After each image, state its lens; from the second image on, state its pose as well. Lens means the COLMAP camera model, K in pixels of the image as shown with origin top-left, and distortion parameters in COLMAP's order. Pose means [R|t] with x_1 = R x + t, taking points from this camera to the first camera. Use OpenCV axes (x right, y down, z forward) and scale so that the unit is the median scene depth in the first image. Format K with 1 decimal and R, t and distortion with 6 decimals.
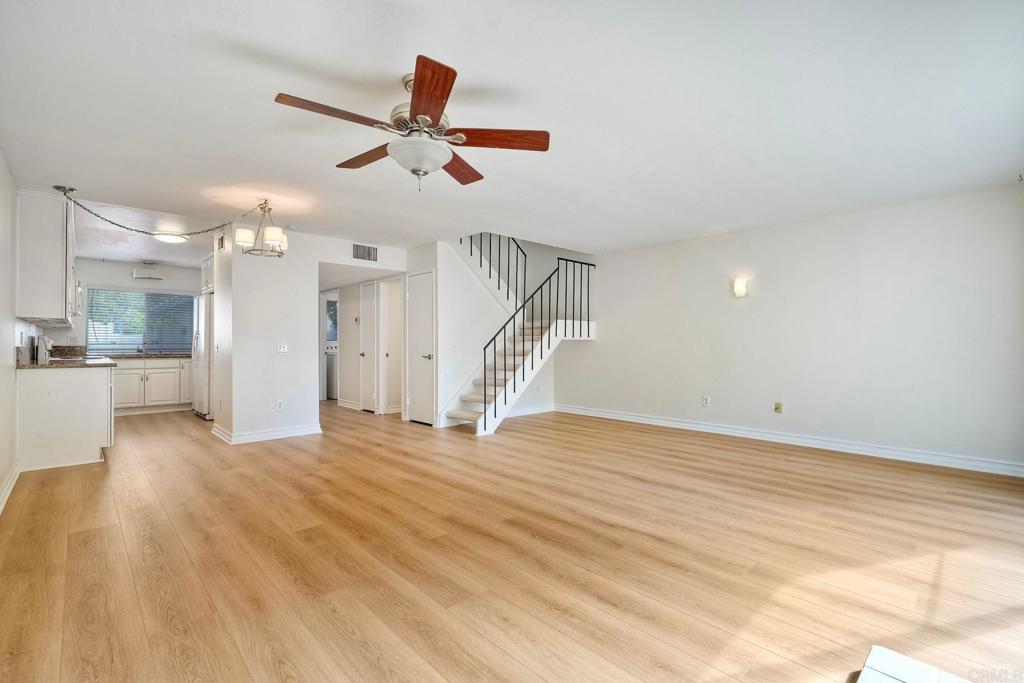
lens RADIAL K [[464.7, 0, 504.0], [0, 464.7, 337.6], [0, 0, 1]] dist [-0.009272, 0.003057]
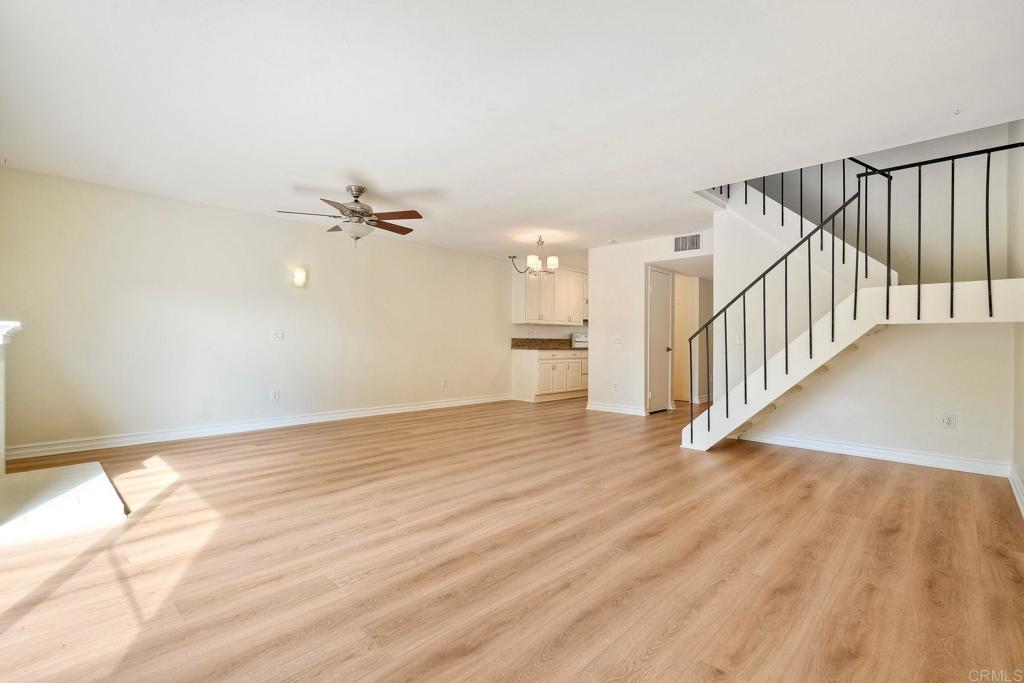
lens RADIAL K [[464.7, 0, 531.2], [0, 464.7, 346.5], [0, 0, 1]] dist [-0.009272, 0.003057]
pose [[0.078820, 0.009860, -0.996840, 1.246834], [0.010333, 0.999889, 0.010708, 0.040560], [0.996835, -0.011144, 0.078710, 1.134682]]
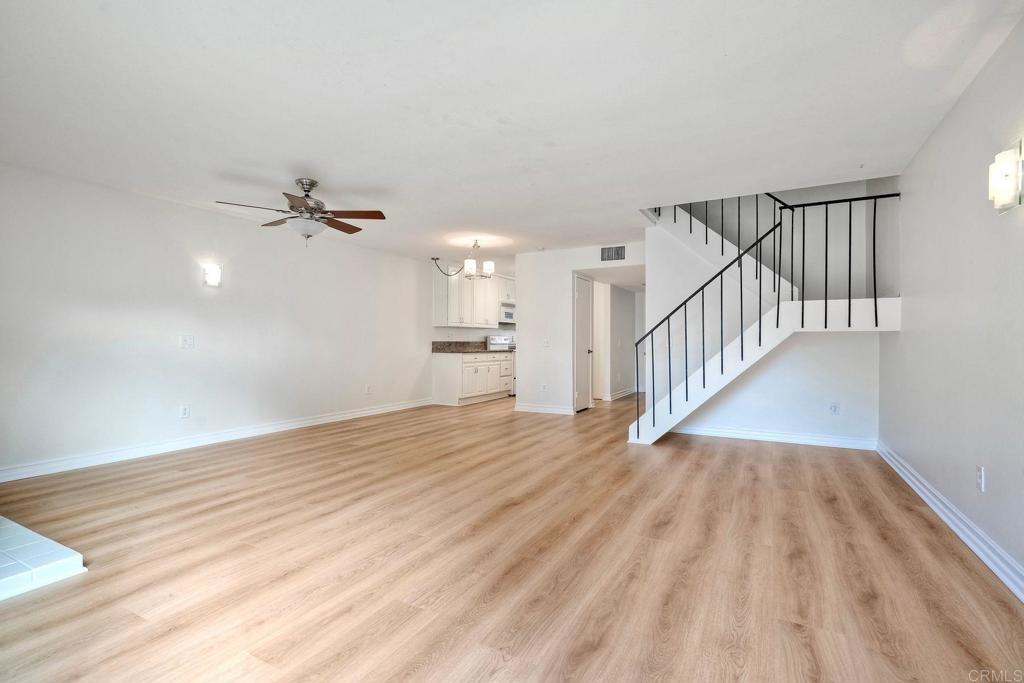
lens RADIAL K [[464.7, 0, 525.0], [0, 464.7, 351.4], [0, 0, 1]] dist [-0.009272, 0.003057]
pose [[0.332185, 0.018993, -0.943023, 1.221332], [0.015613, 0.999550, 0.025631, 0.018338], [0.943085, -0.023237, 0.331738, 0.869995]]
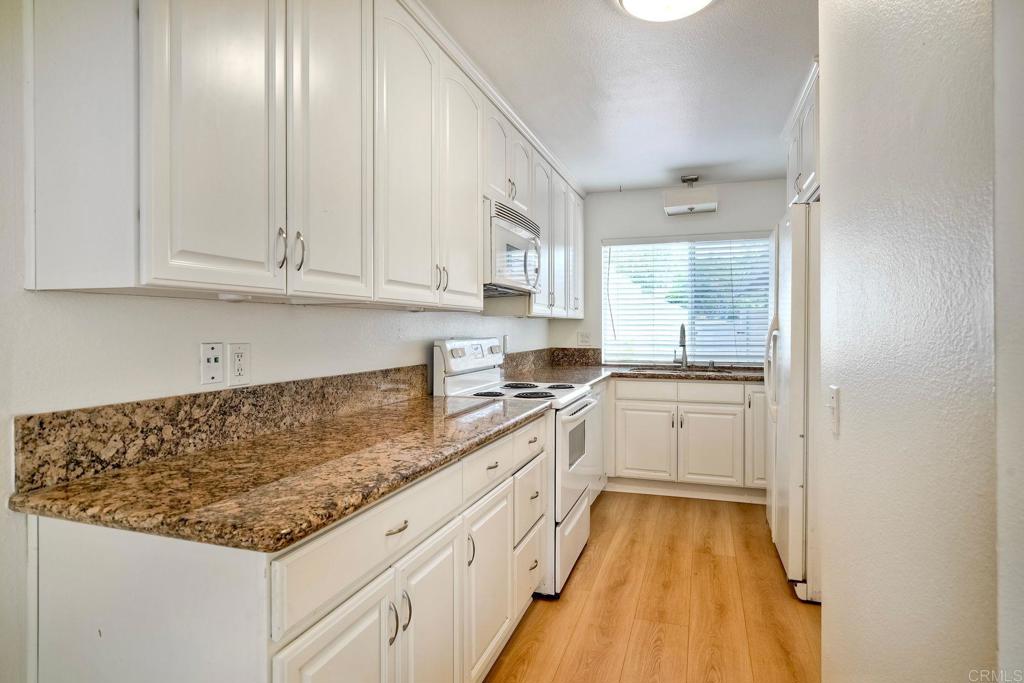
lens RADIAL K [[535.1, 0, 522.5], [0, 535.1, 332.7], [0, 0, 1]] dist [-0.003877, -0.000053]
pose [[0.482010, 0.007418, -0.876134, -0.840795], [0.014505, 0.999760, 0.016445, -0.030566], [0.876046, -0.020635, 0.481786, 1.344417]]
